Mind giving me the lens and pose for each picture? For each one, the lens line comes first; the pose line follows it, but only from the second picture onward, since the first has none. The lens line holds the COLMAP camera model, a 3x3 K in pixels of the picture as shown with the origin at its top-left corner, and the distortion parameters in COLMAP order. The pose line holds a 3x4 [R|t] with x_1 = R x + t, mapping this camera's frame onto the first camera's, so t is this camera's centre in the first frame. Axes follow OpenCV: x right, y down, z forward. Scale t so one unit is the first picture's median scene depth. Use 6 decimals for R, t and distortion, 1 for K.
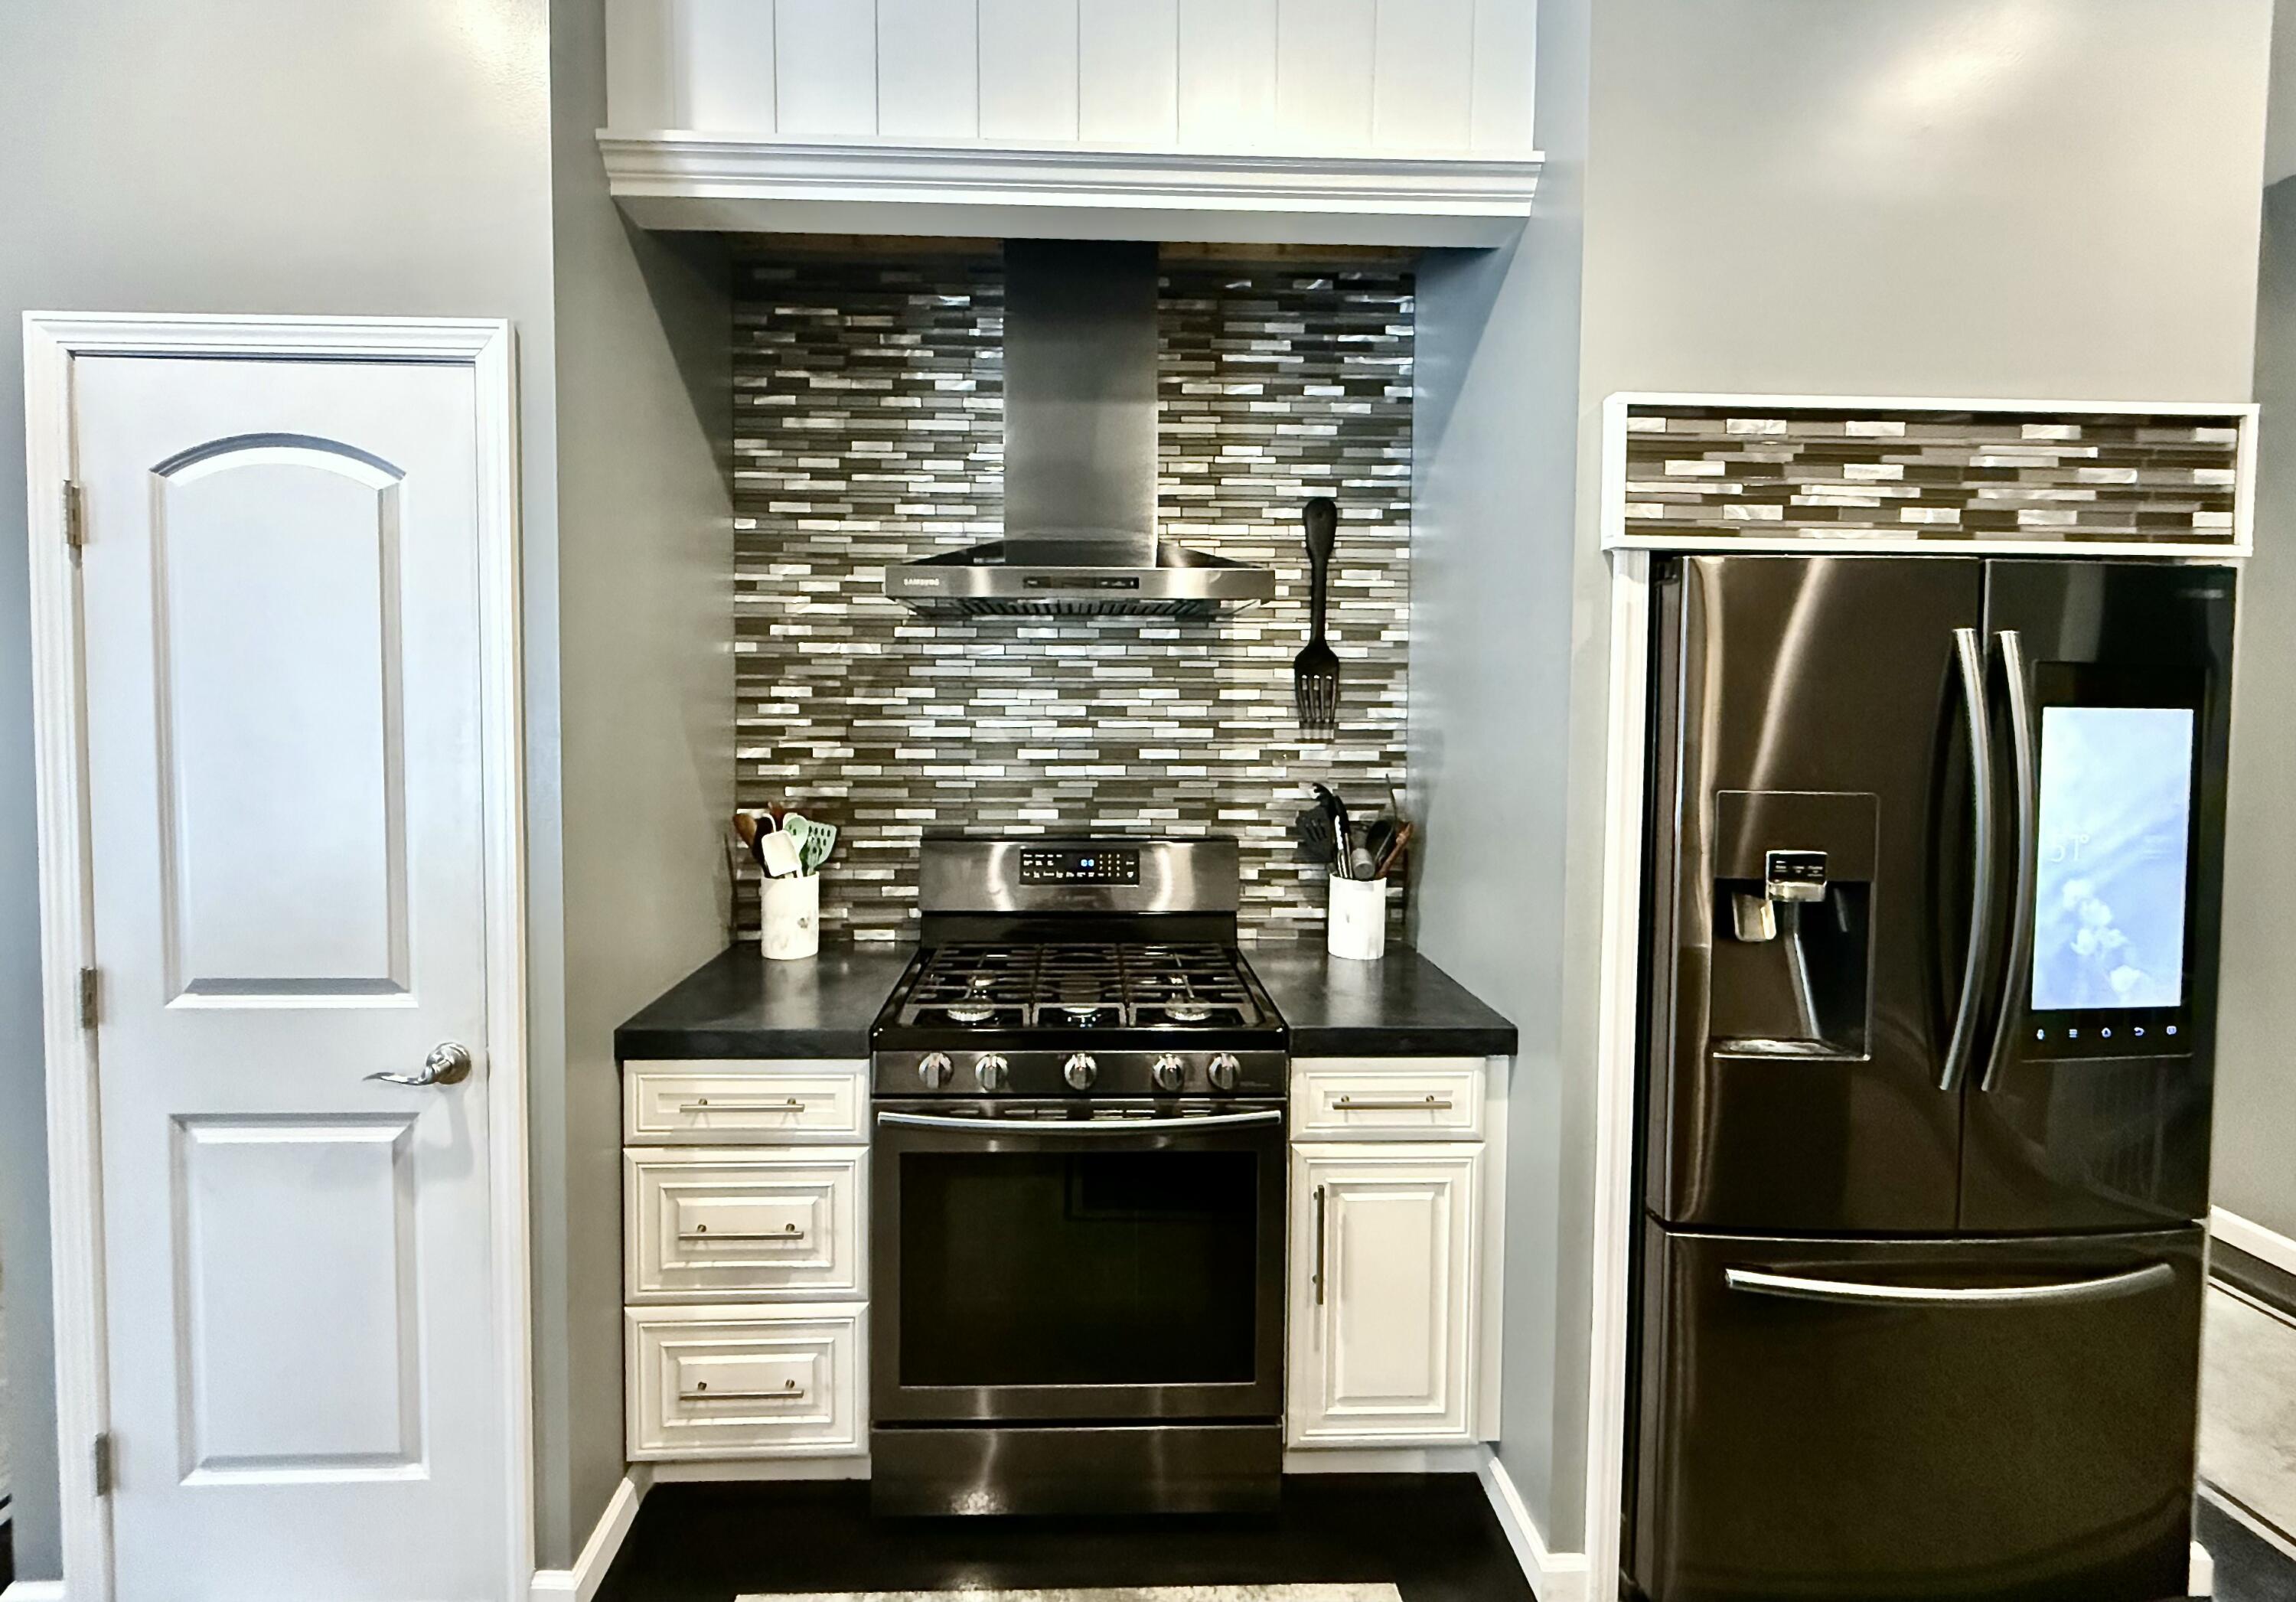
lens RADIAL K [[984.5, 0, 1112.6], [0, 984.5, 722.8], [0, 0, 1]] dist [-0.000102, -0.000345]
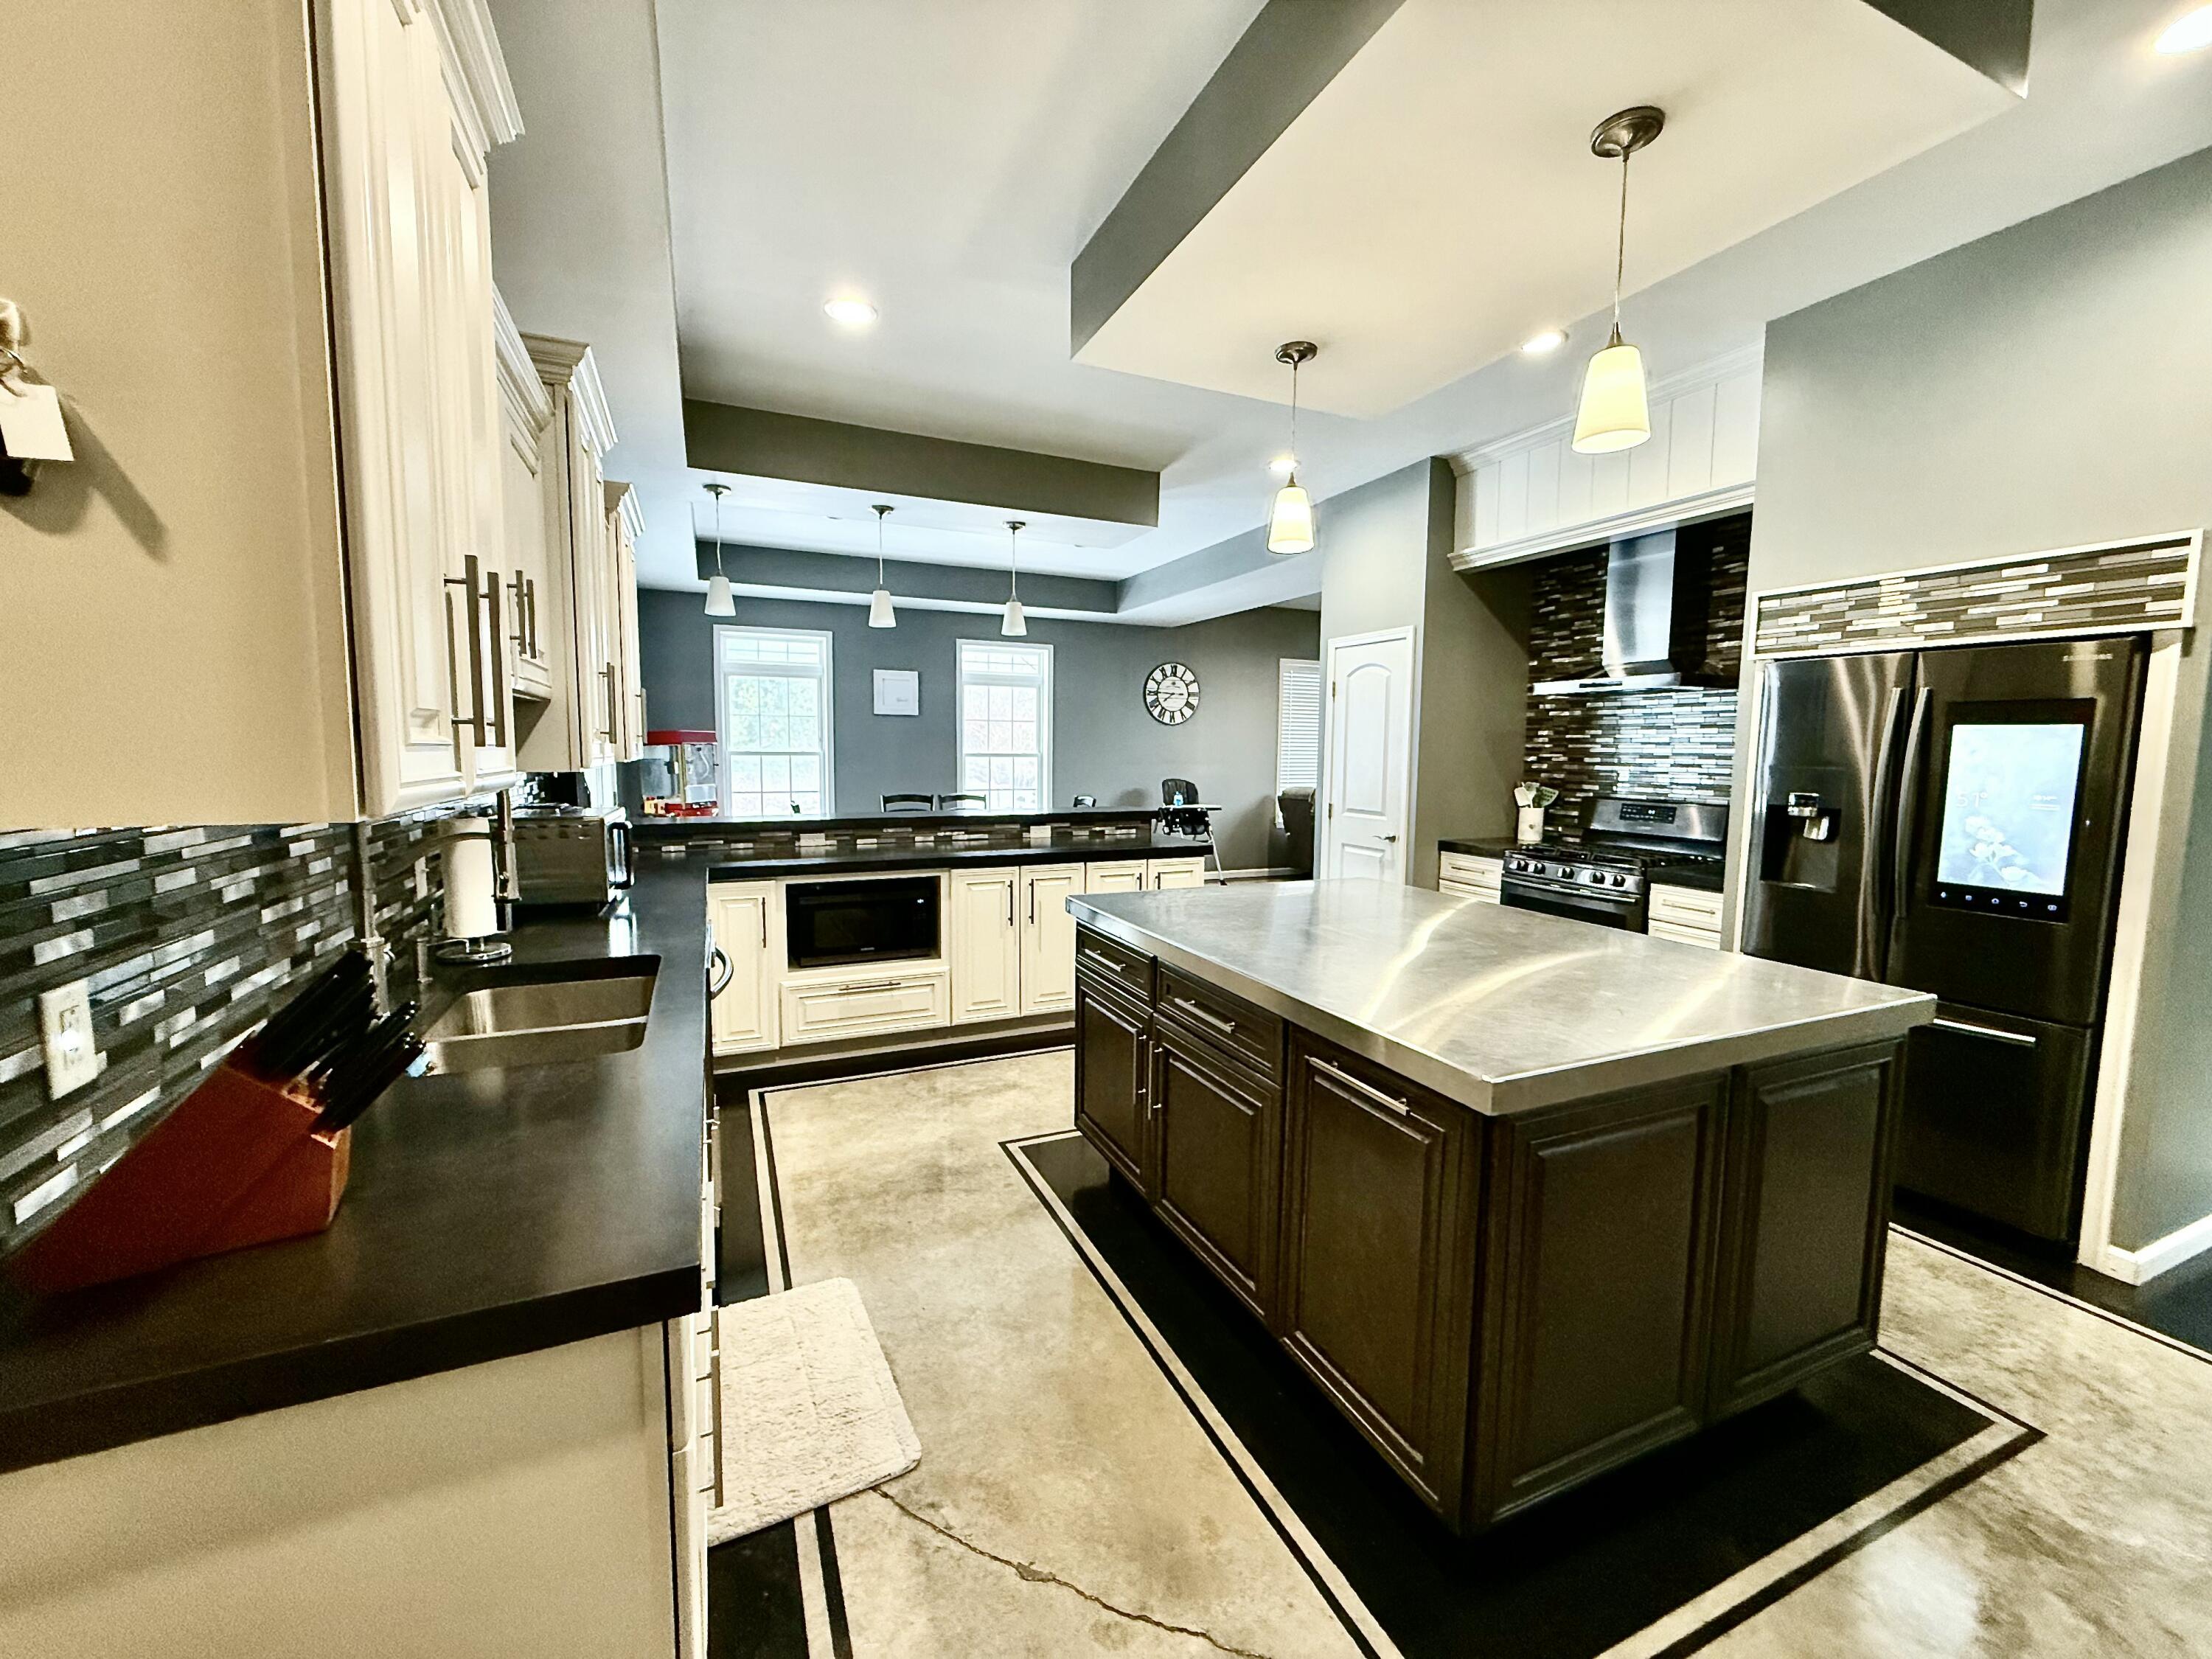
lens RADIAL K [[878.8, 0, 1096.1], [0, 878.8, 824.6], [0, 0, 1]] dist [0.000280, -0.000090]
pose [[0.366325, 0.080841, -0.926968, 1.844644], [-0.034443, 0.996714, 0.073312, 0.103952], [0.929849, 0.005071, 0.367906, -1.143932]]
